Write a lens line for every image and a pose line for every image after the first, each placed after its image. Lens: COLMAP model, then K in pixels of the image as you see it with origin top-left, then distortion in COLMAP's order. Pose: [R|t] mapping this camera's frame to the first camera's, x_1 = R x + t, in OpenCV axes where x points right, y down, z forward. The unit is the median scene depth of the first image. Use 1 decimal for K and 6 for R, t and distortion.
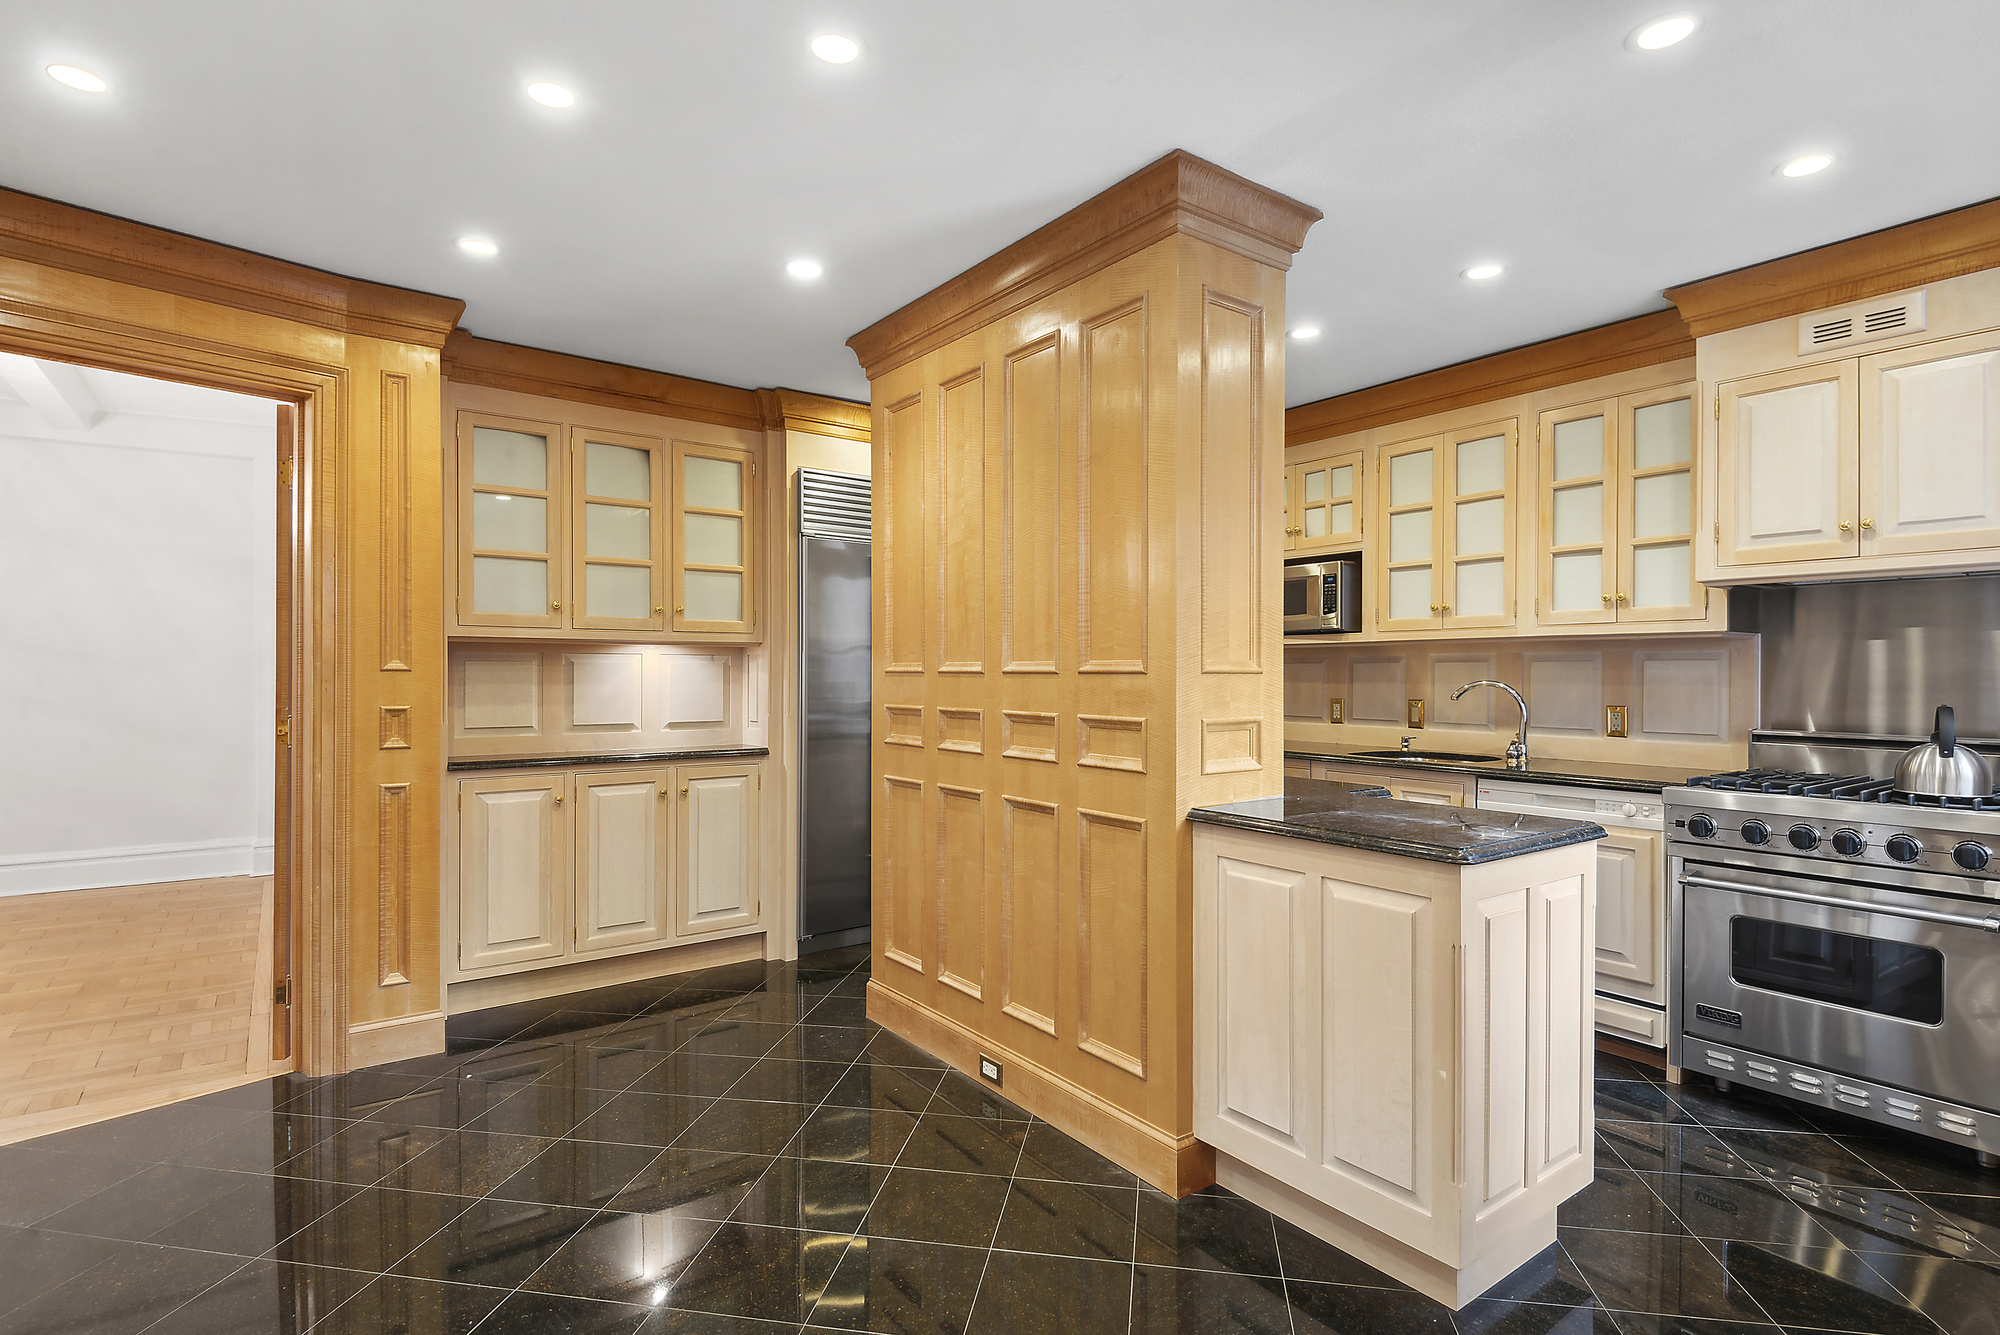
lens RADIAL K [[980.3, 0, 1000.8], [0, 980.3, 673.1], [0, 0, 1]] dist [0.001120, -0.000880]
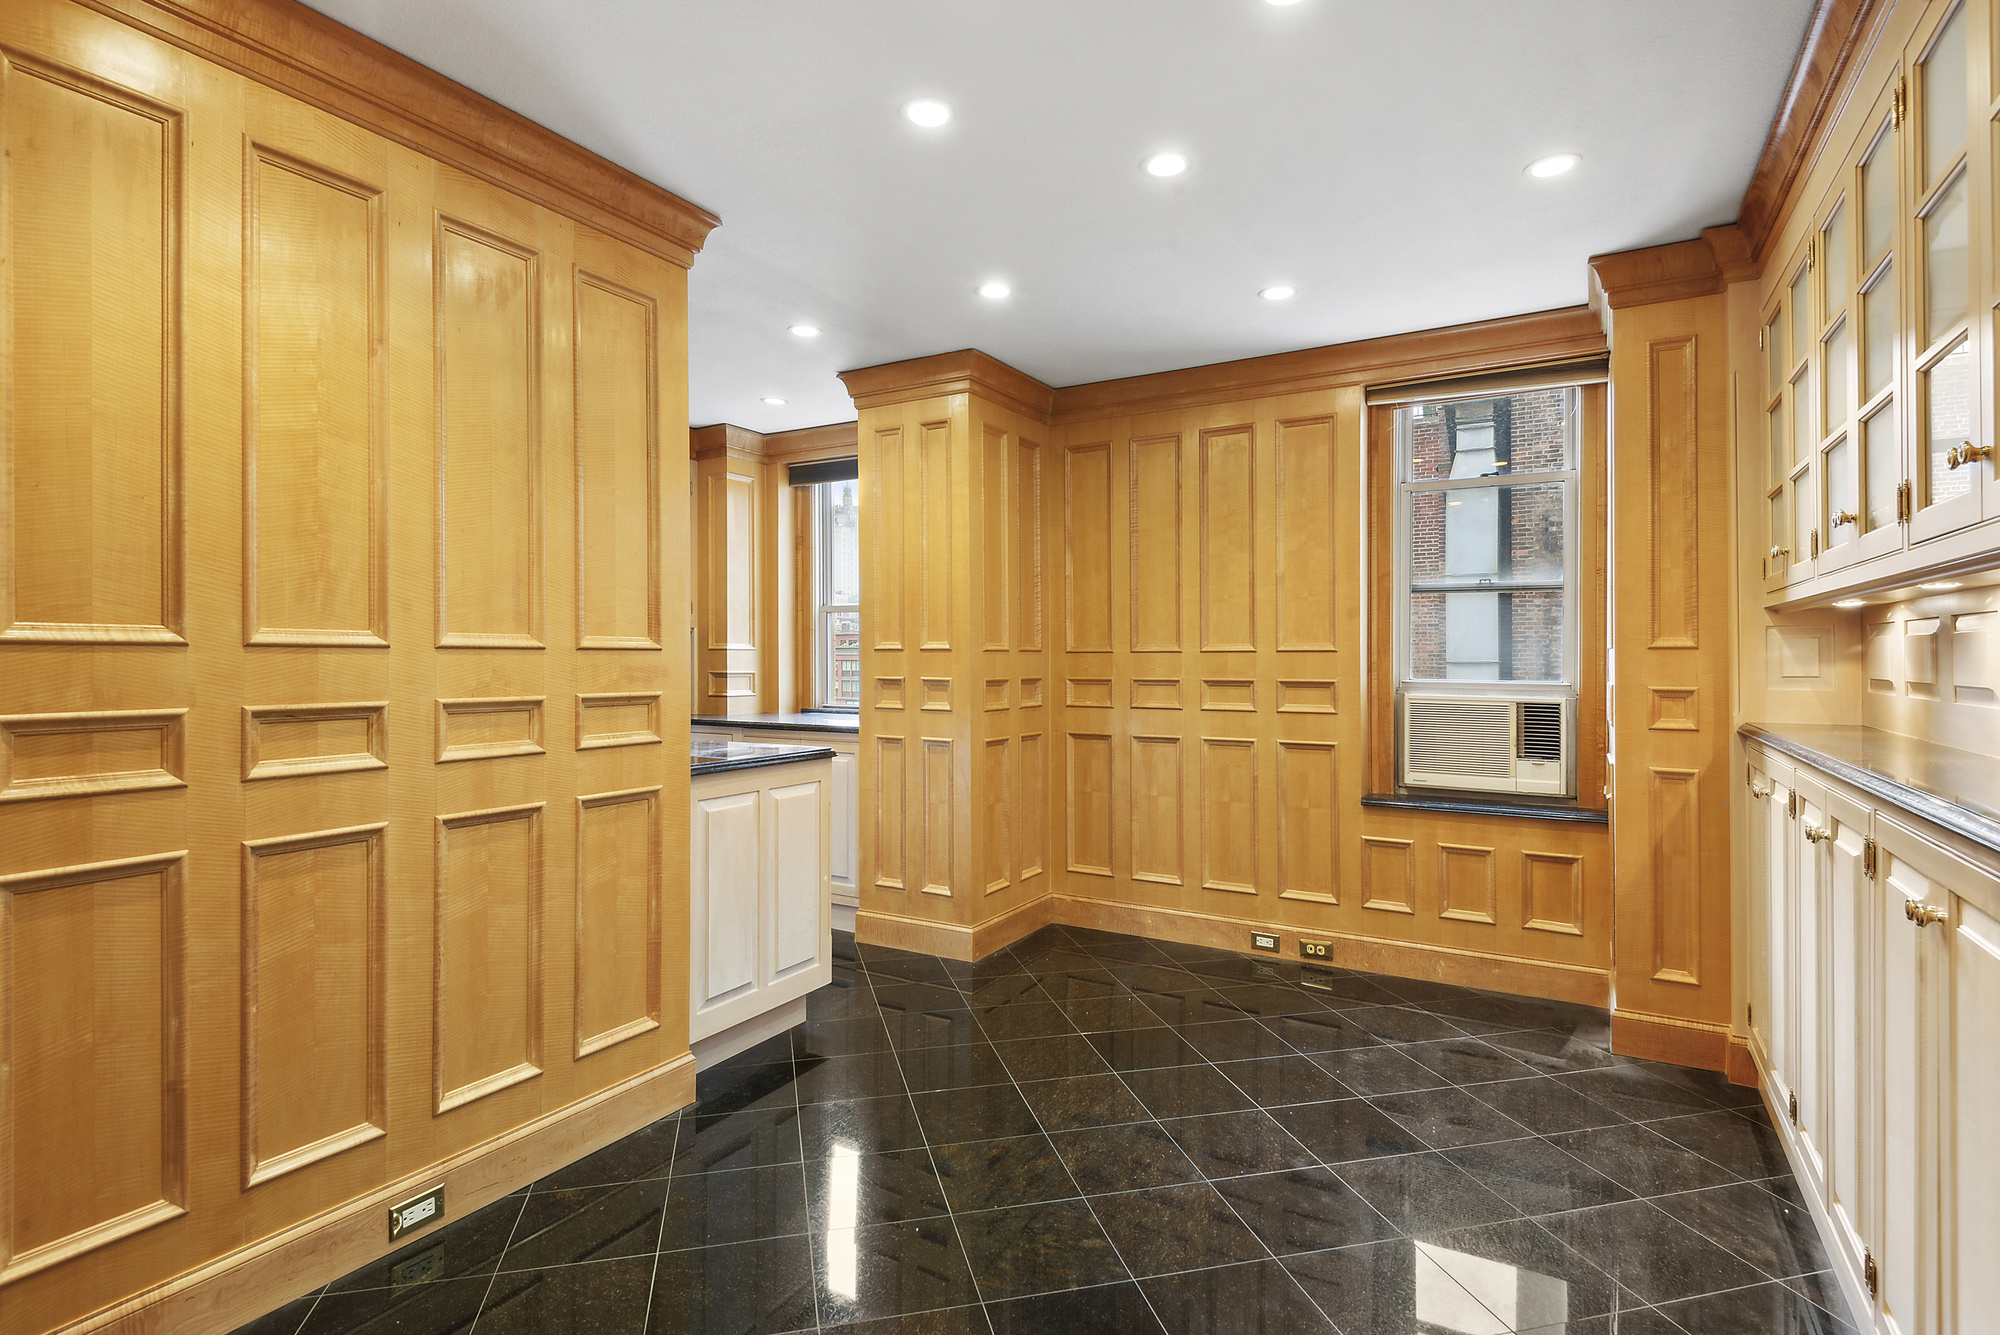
lens RADIAL K [[980.3, 0, 1002.9], [0, 980.3, 652.2], [0, 0, 1]] dist [0.001120, -0.000880]
pose [[-0.390894, 0.001828, 0.920434, -0.884117], [0.000976, 0.999998, -0.001572, 0.004384], [-0.920435, 0.000283, -0.390895, 0.953453]]
